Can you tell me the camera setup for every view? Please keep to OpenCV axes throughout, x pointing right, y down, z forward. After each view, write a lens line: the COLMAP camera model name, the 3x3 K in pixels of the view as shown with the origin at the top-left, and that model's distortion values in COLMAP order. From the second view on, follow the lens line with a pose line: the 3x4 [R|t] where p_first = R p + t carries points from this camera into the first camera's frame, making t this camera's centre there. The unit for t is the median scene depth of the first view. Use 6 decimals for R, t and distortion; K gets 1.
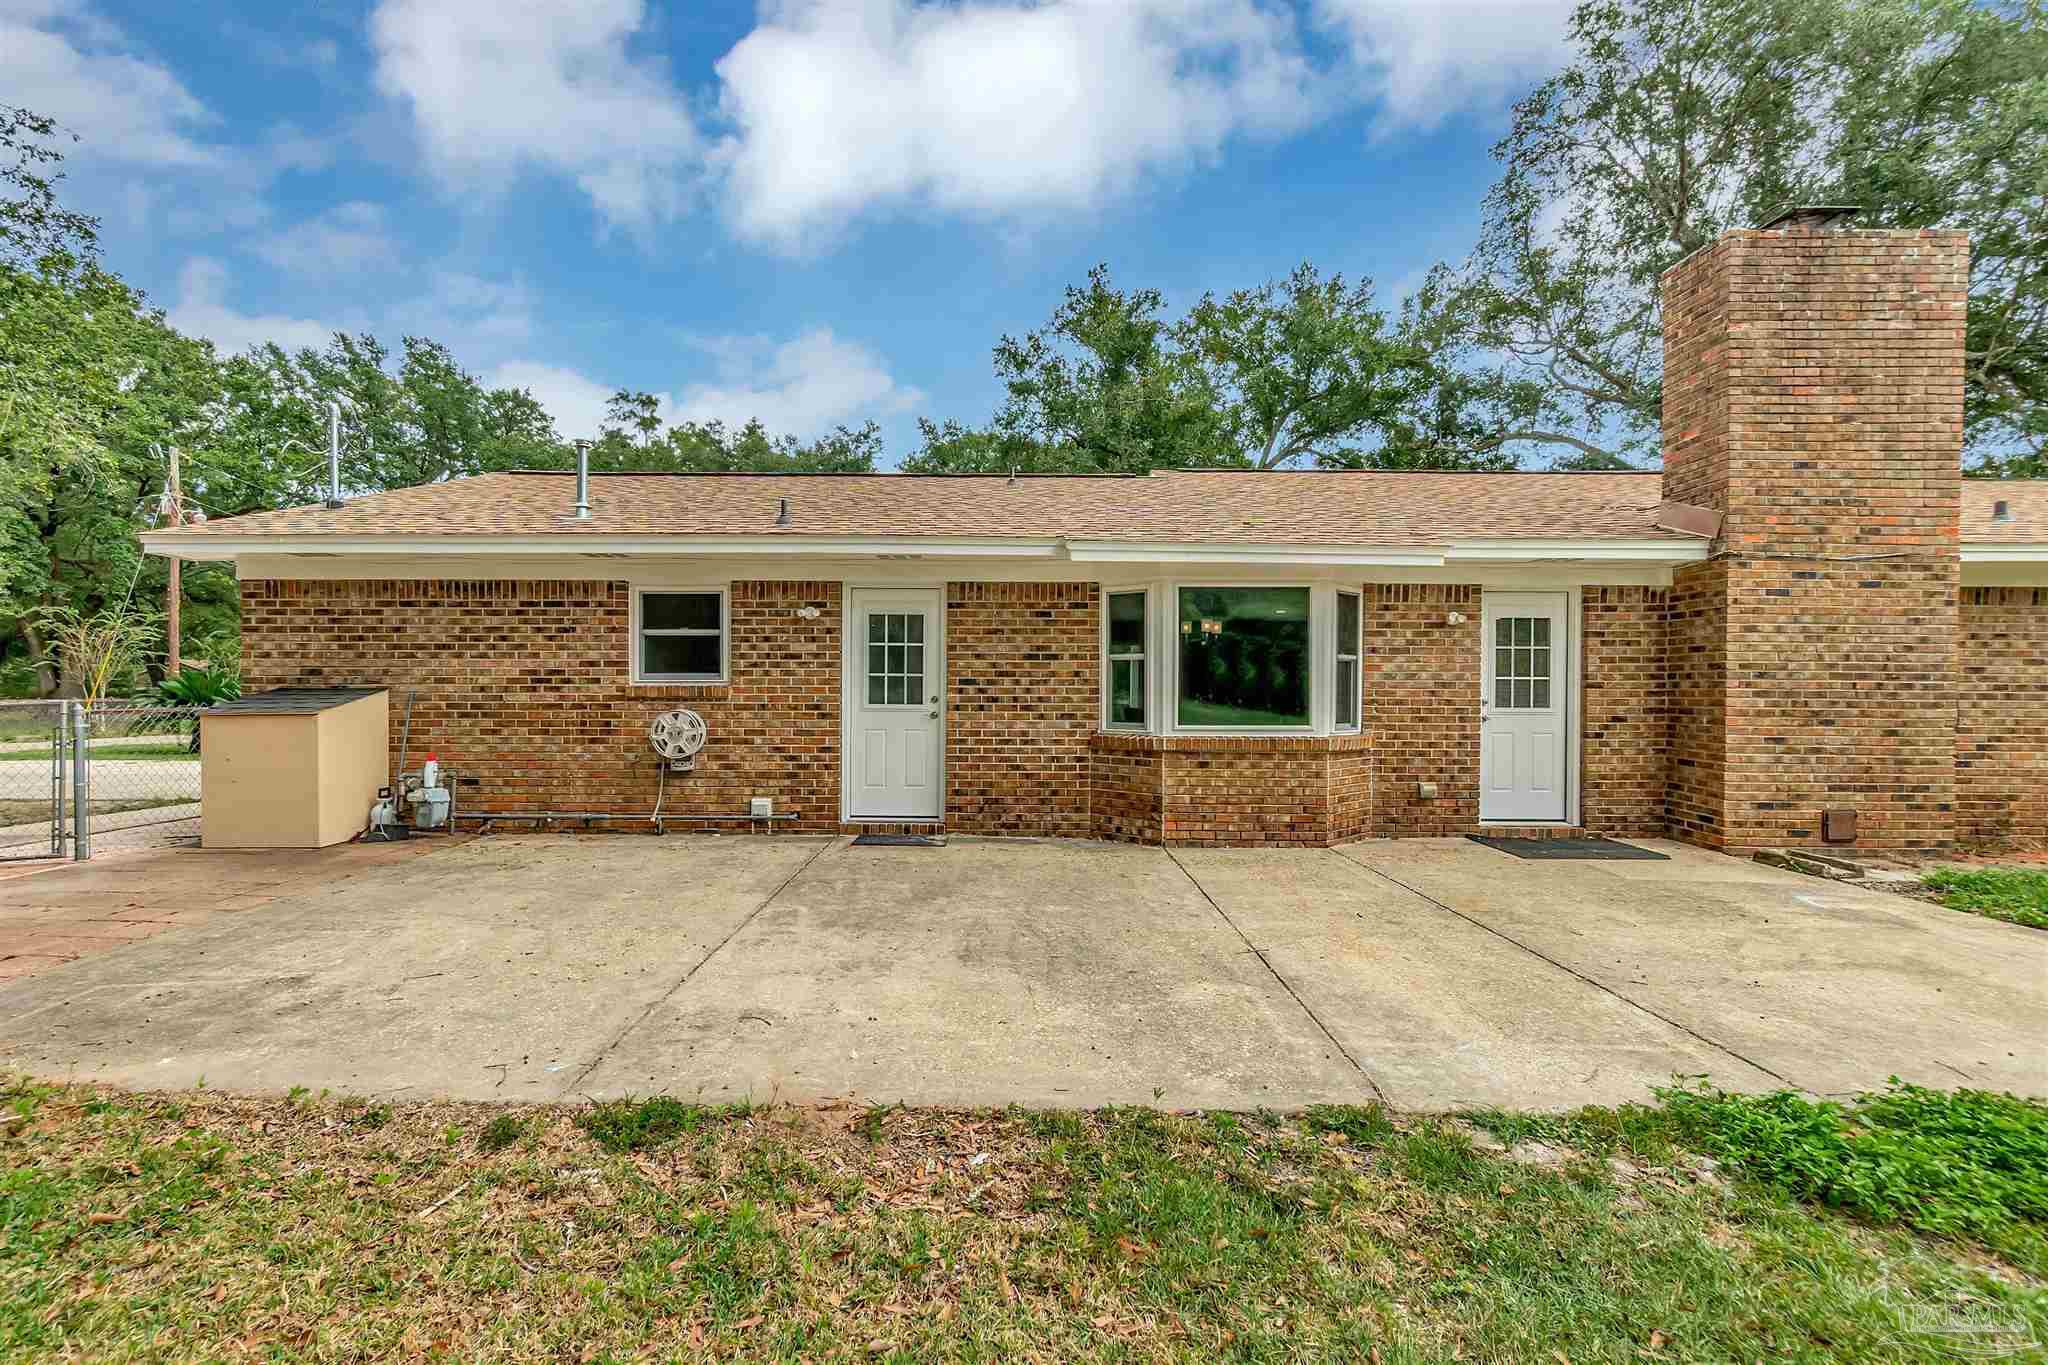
lens RADIAL K [[890.4, 0, 1008.6], [0, 890.4, 692.7], [0, 0, 1]] dist [0.001156, 0.000060]
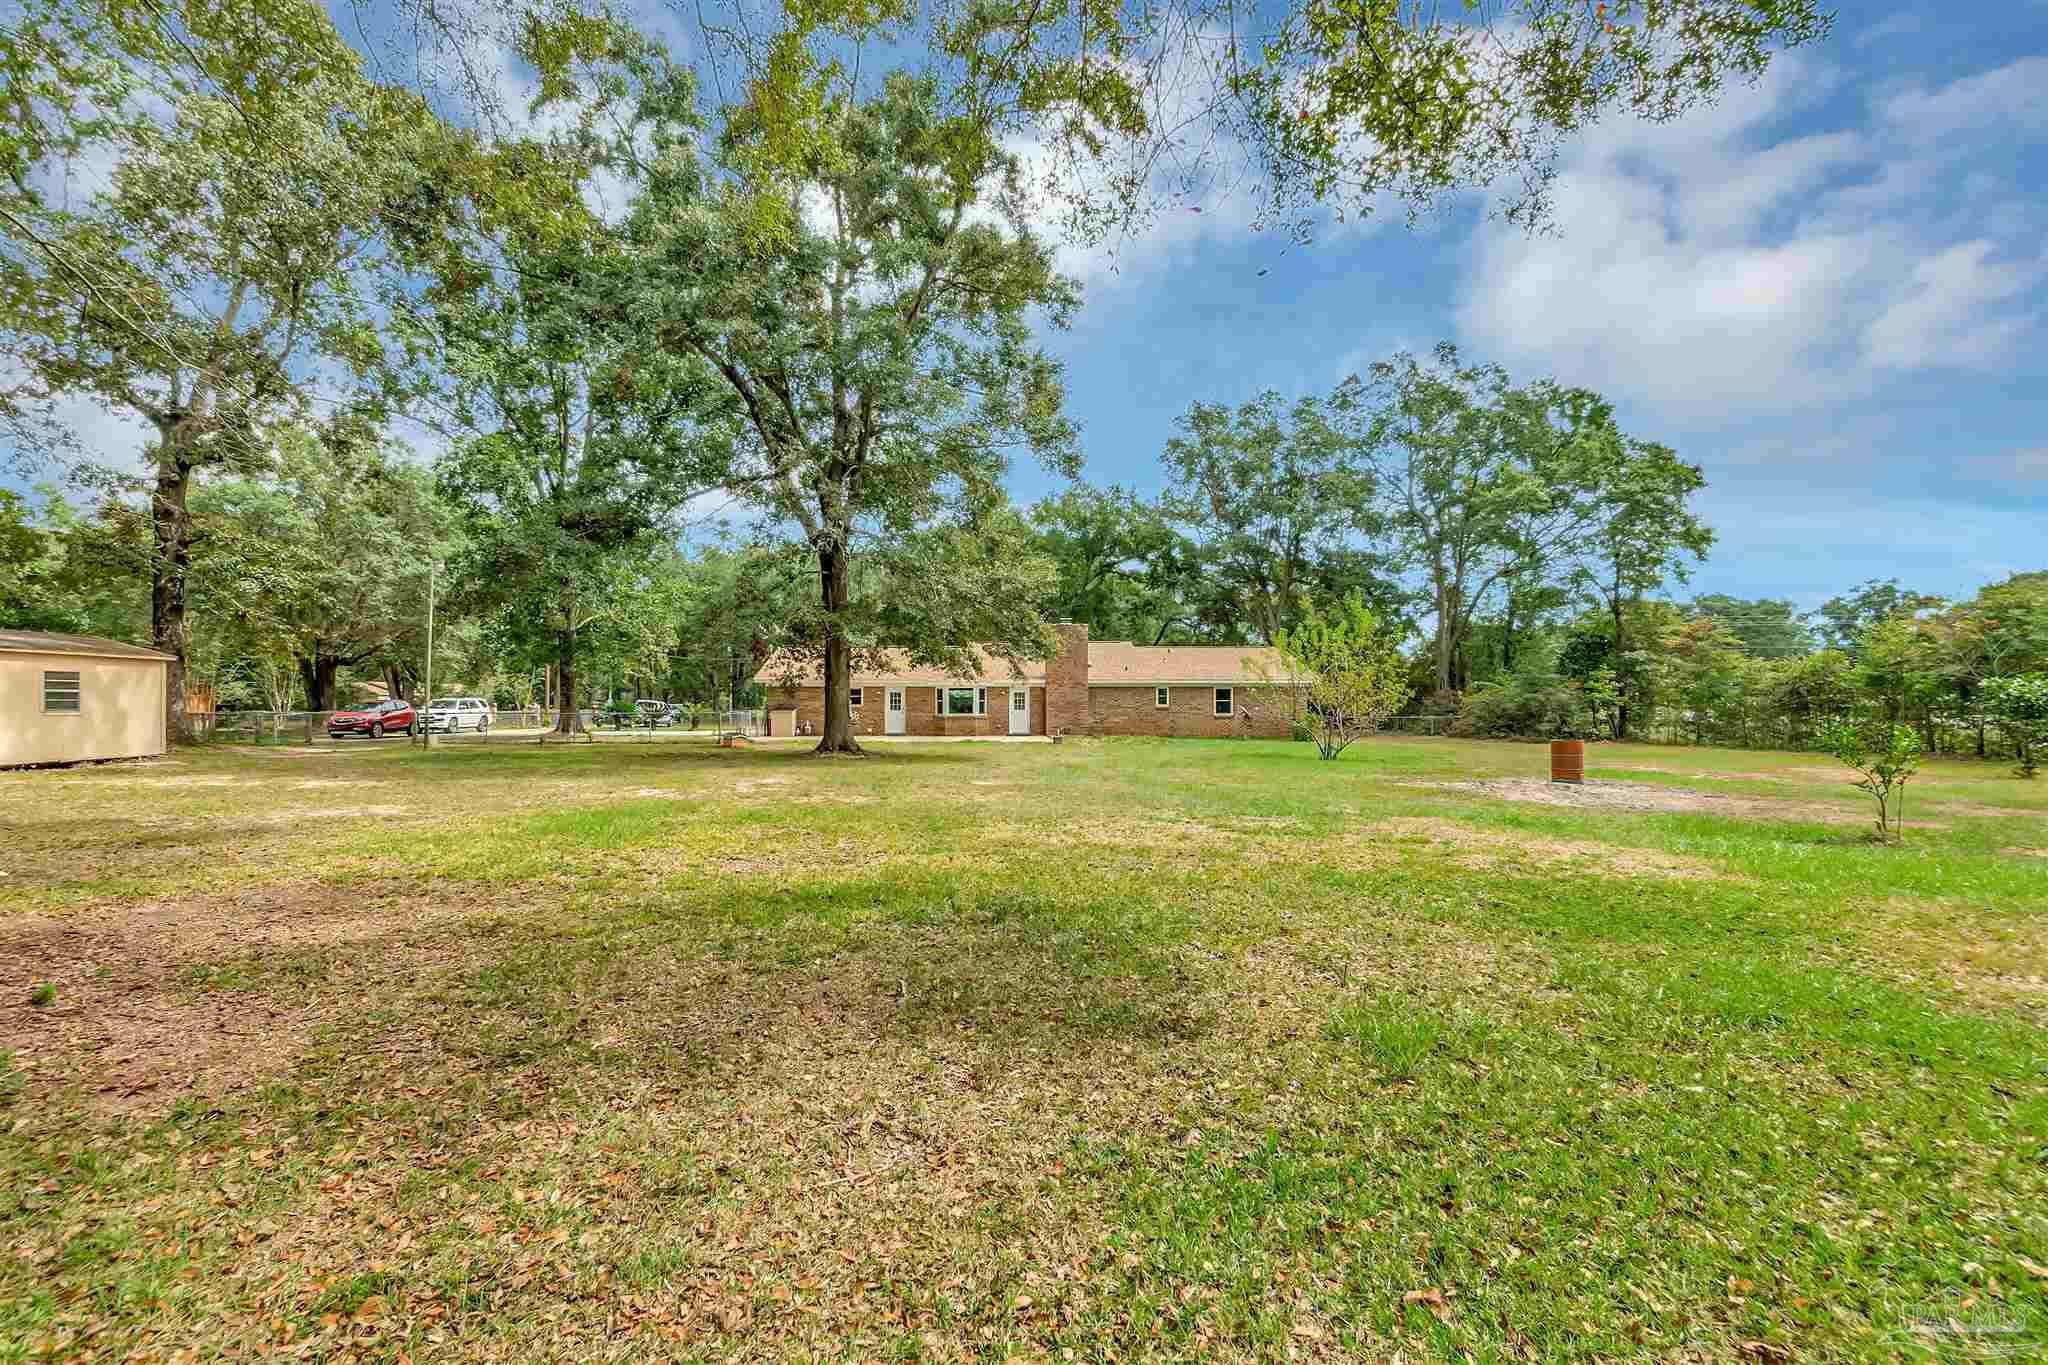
lens RADIAL K [[890.4, 0, 1008.6], [0, 890.4, 692.7], [0, 0, 1]] dist [0.001156, 0.000060]
pose [[0.999145, -0.003902, -0.041153, 0.747426], [0.003261, 0.999873, -0.015630, -0.005538], [0.041208, 0.015482, 0.999031, -4.179333]]
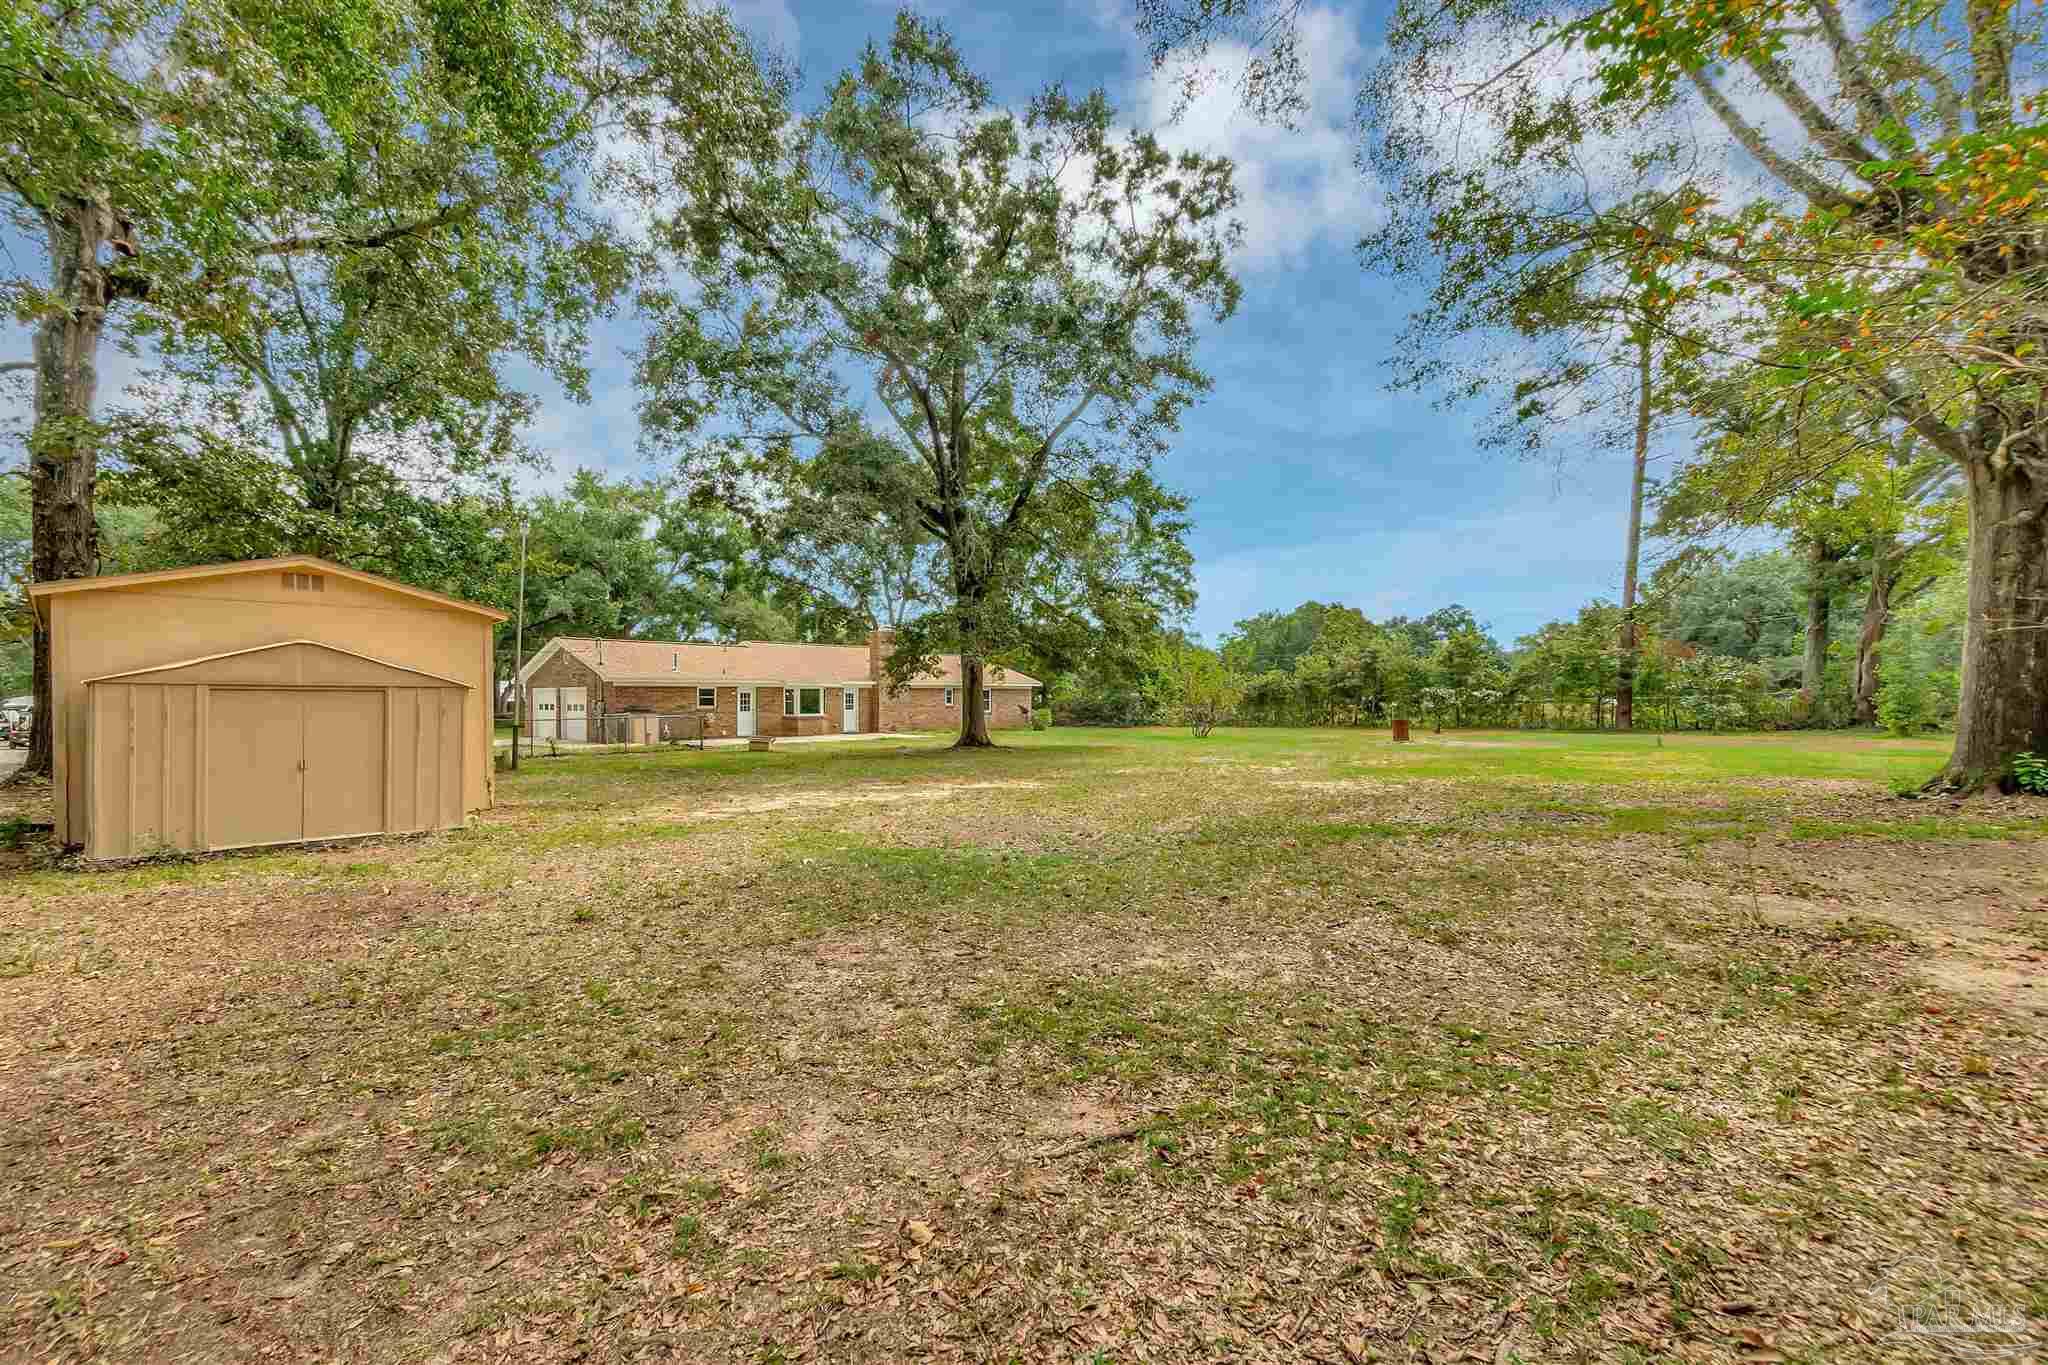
lens RADIAL K [[890.4, 0, 1008.6], [0, 890.4, 692.7], [0, 0, 1]] dist [0.001156, 0.000060]
pose [[0.680219, -0.000946, 0.733008, -2.831824], [0.009464, 0.999927, -0.007492, -0.040959], [-0.732948, 0.012033, 0.680179, -3.511641]]
